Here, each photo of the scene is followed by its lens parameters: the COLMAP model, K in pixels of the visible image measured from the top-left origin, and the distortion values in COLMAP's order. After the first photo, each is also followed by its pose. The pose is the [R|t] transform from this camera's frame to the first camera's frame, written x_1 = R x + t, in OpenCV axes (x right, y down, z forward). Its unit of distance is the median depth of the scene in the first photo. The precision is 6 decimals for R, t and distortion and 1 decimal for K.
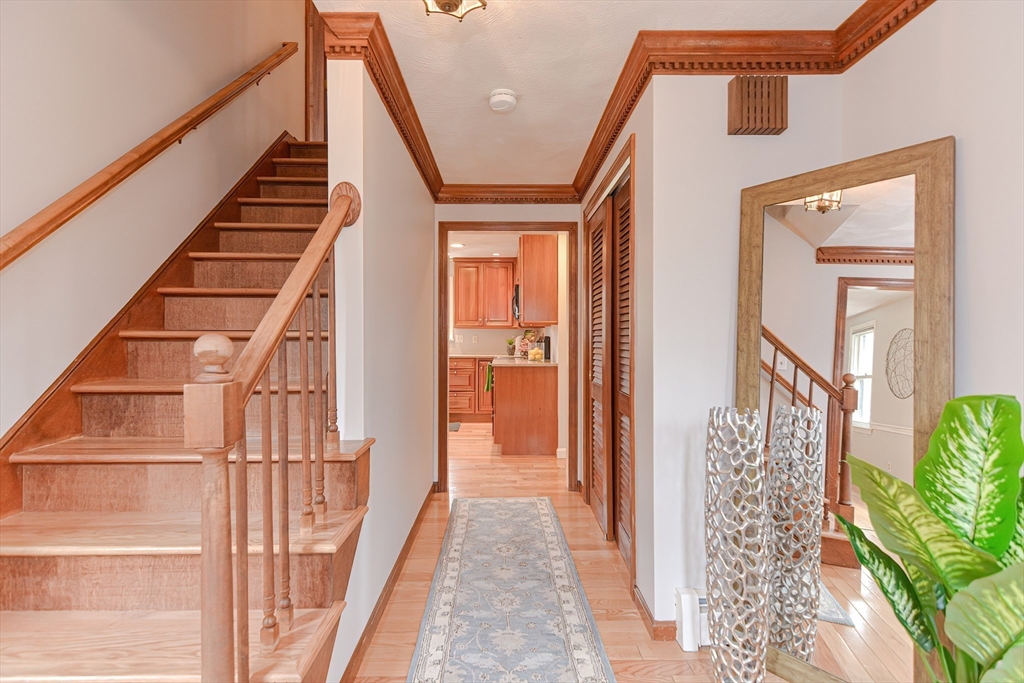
lens RADIAL K [[491.7, 0, 510.1], [0, 491.7, 335.3], [0, 0, 1]] dist [0.020882, -0.008532]
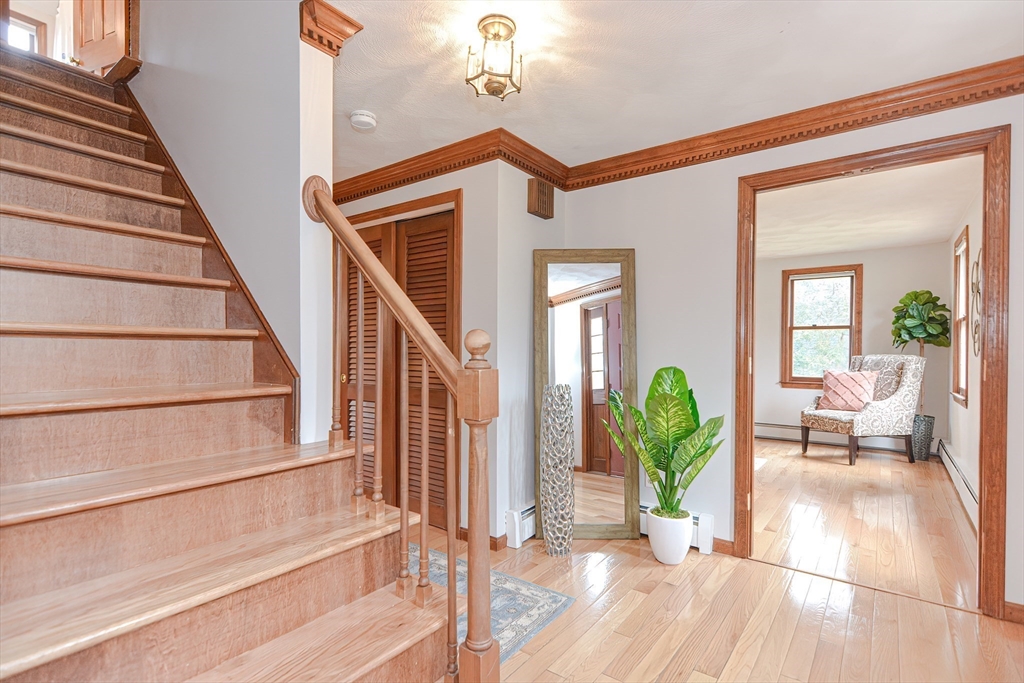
lens RADIAL K [[491.7, 0, 508.1], [0, 491.7, 352.1], [0, 0, 1]] dist [0.020882, -0.008532]
pose [[0.610954, 0.000044, 0.791666, -0.905968], [-0.010956, 0.999905, 0.008399, 0.023432], [-0.791590, -0.013805, 0.610897, 0.110439]]
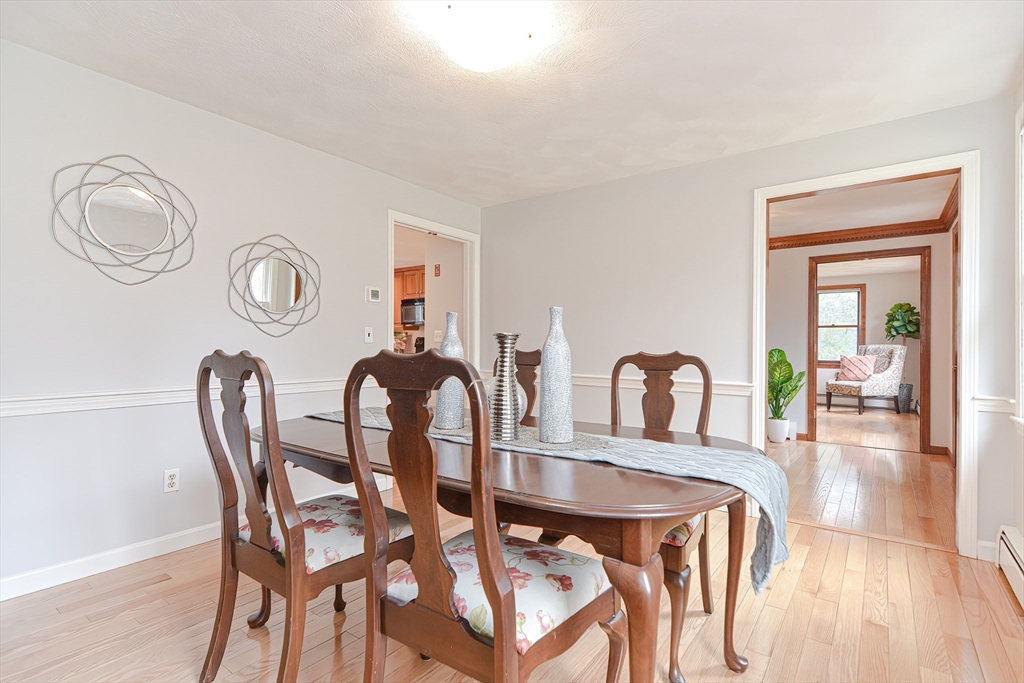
lens RADIAL K [[491.7, 0, 518.5], [0, 491.7, 344.9], [0, 0, 1]] dist [0.020882, -0.008532]
pose [[0.598267, 0.001723, 0.801295, -2.791678], [-0.007859, 0.999962, 0.003718, 0.051025], [-0.801258, -0.008522, 0.598258, 0.080479]]
